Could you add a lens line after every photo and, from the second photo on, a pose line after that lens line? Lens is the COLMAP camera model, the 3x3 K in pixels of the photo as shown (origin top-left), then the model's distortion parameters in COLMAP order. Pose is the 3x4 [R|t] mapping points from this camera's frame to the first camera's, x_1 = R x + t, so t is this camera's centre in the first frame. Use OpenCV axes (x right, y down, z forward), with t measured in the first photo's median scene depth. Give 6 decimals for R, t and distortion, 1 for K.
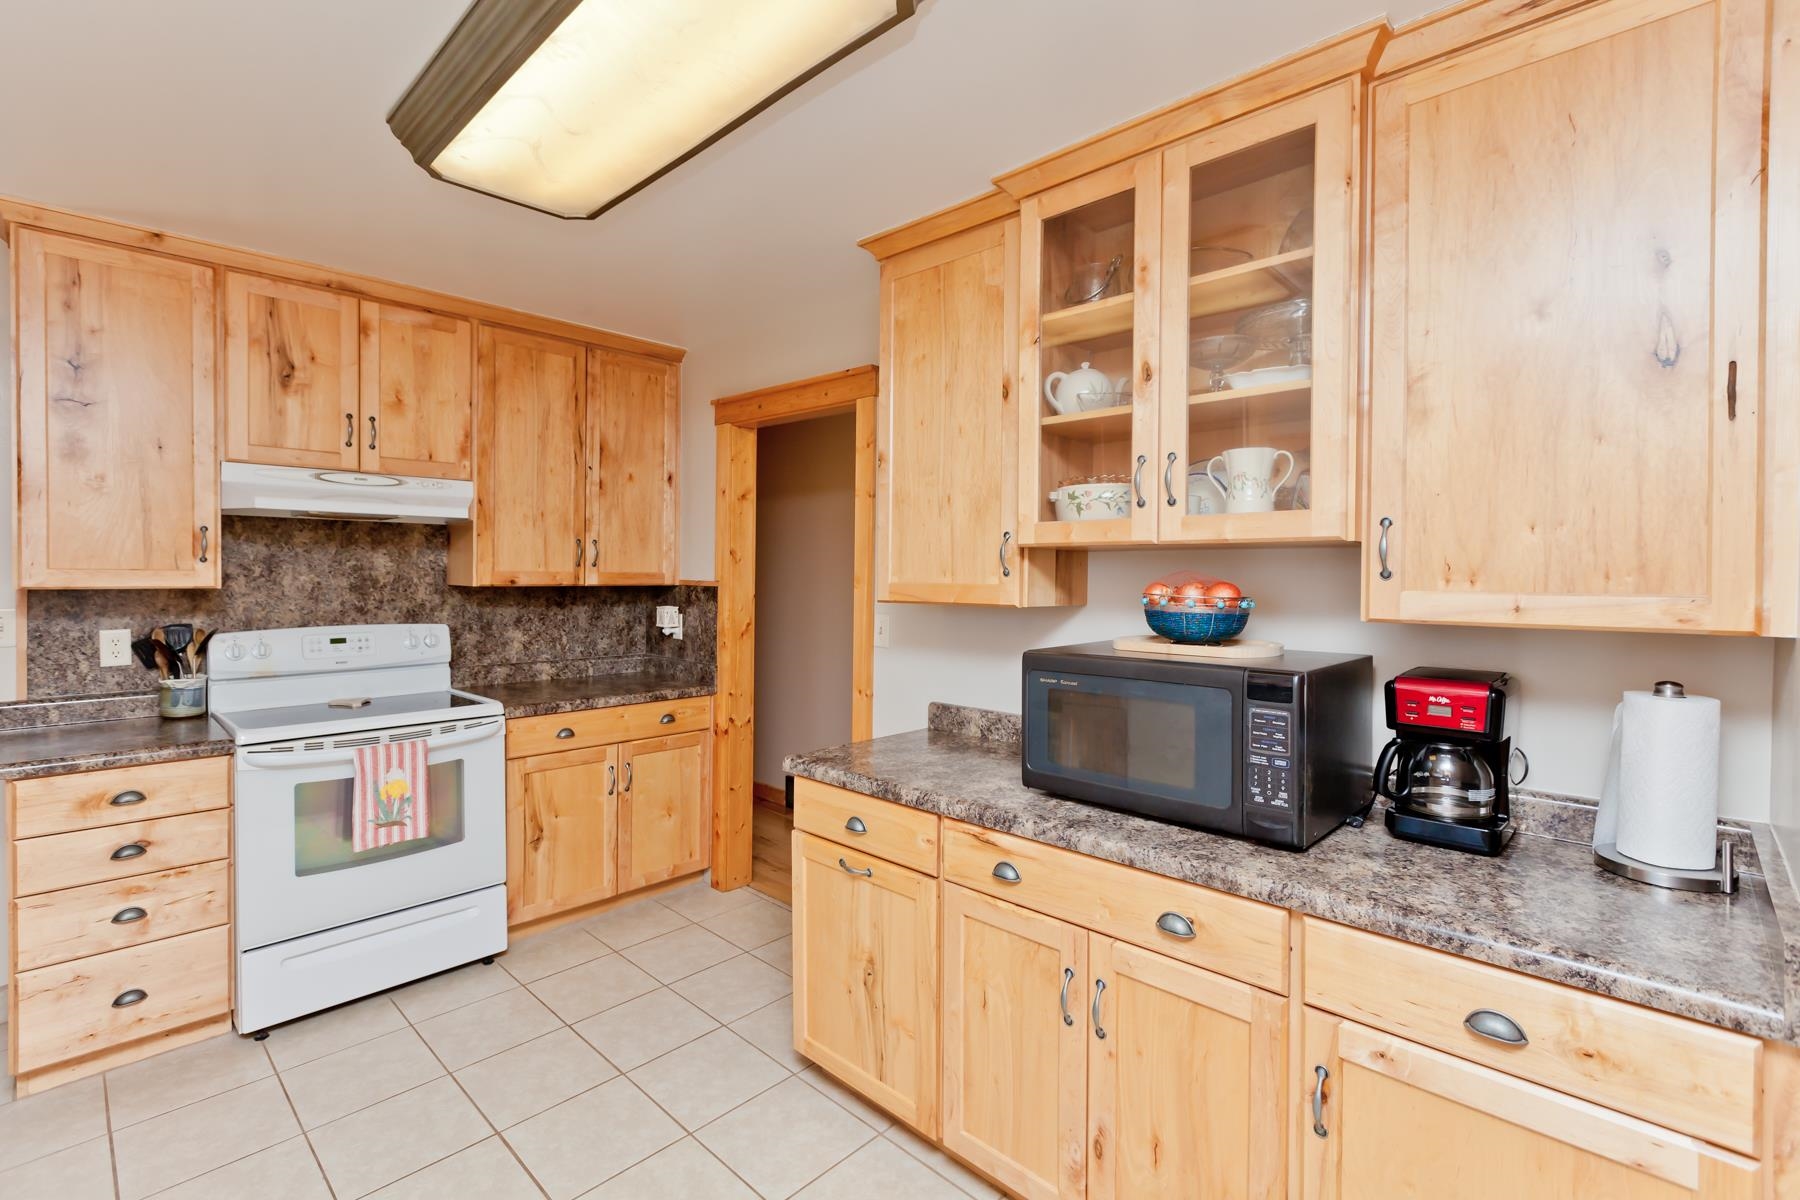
lens RADIAL K [[808.6, 0, 906.2], [0, 808.6, 590.0], [0, 0, 1]] dist [0.001318, 0.000134]
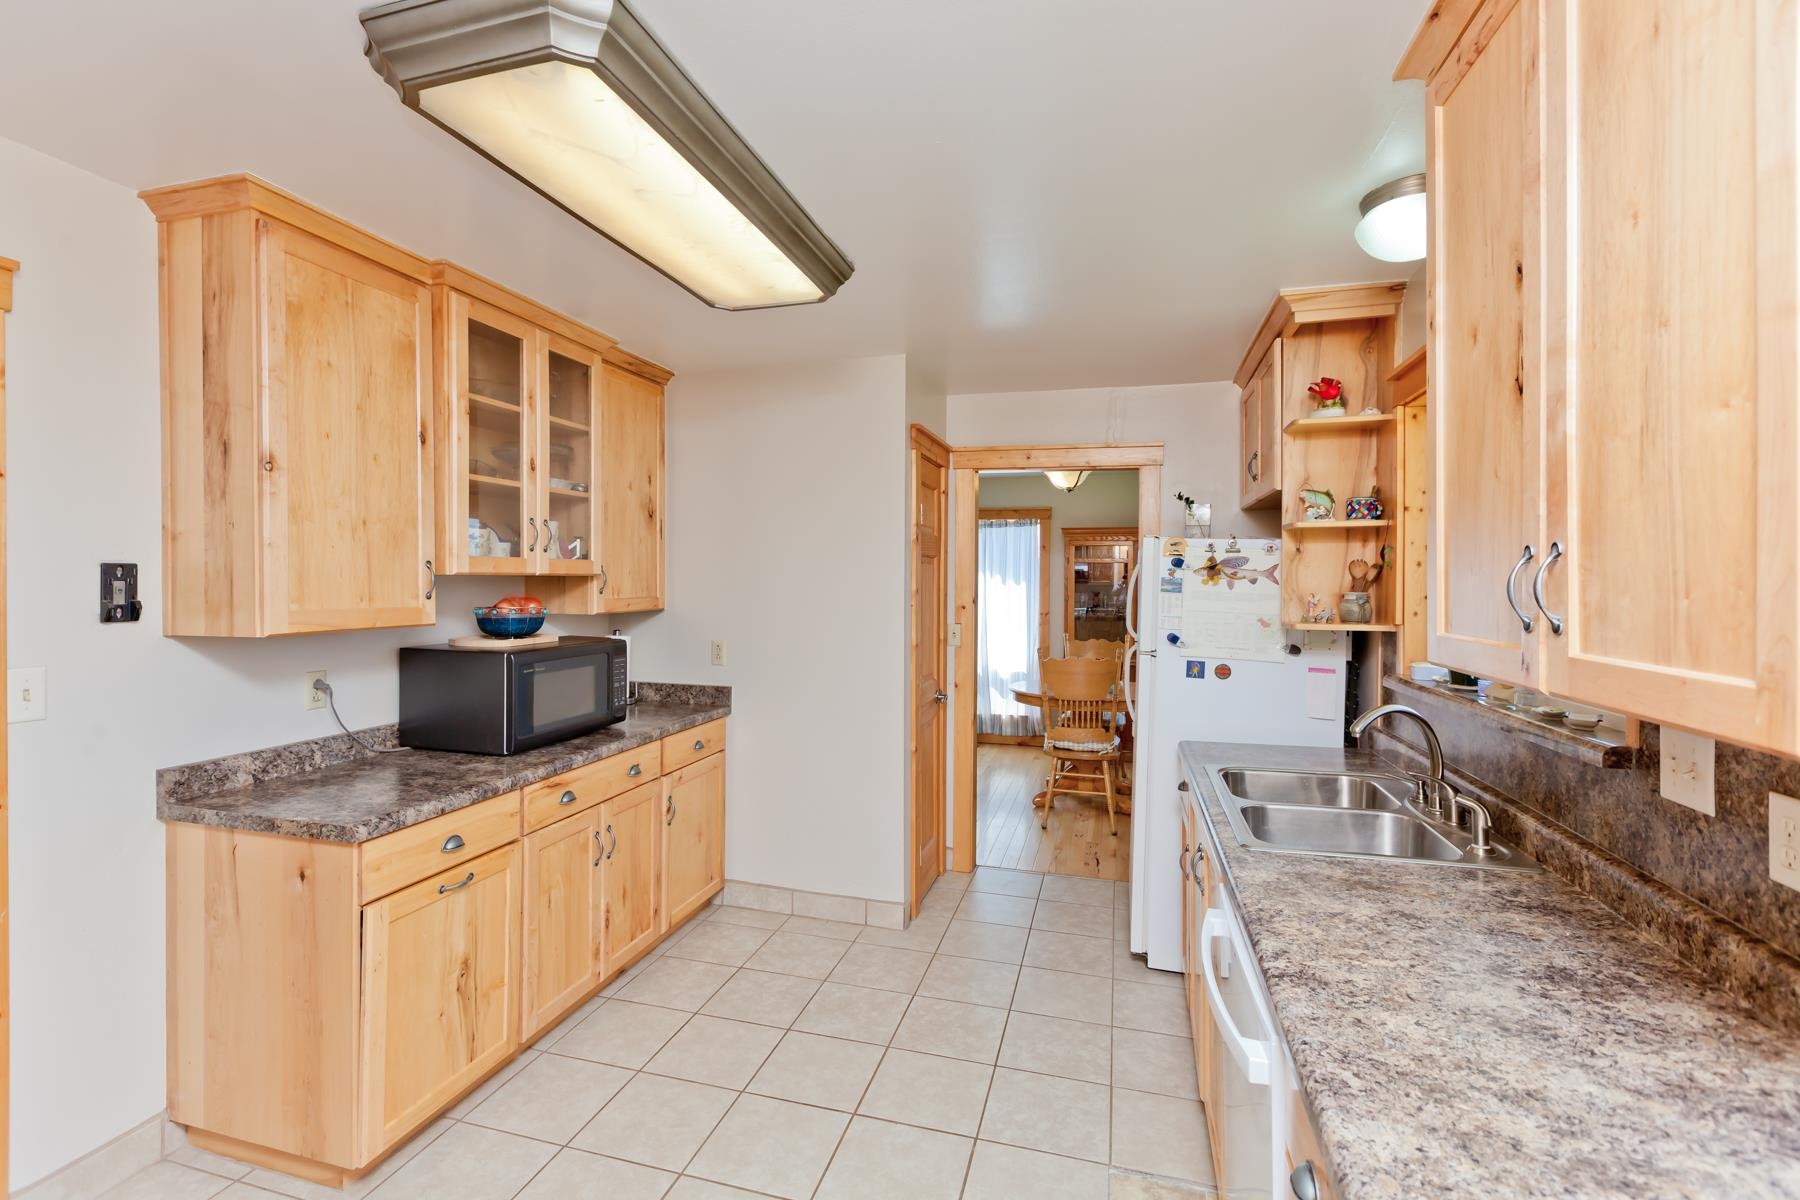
lens RADIAL K [[808.6, 0, 906.2], [0, 808.6, 590.0], [0, 0, 1]] dist [0.001318, 0.000134]
pose [[-0.481560, -0.025510, 0.876042, -1.283844], [0.001399, 0.999553, 0.029876, -0.066742], [-0.876412, 0.015613, -0.481309, 1.015293]]
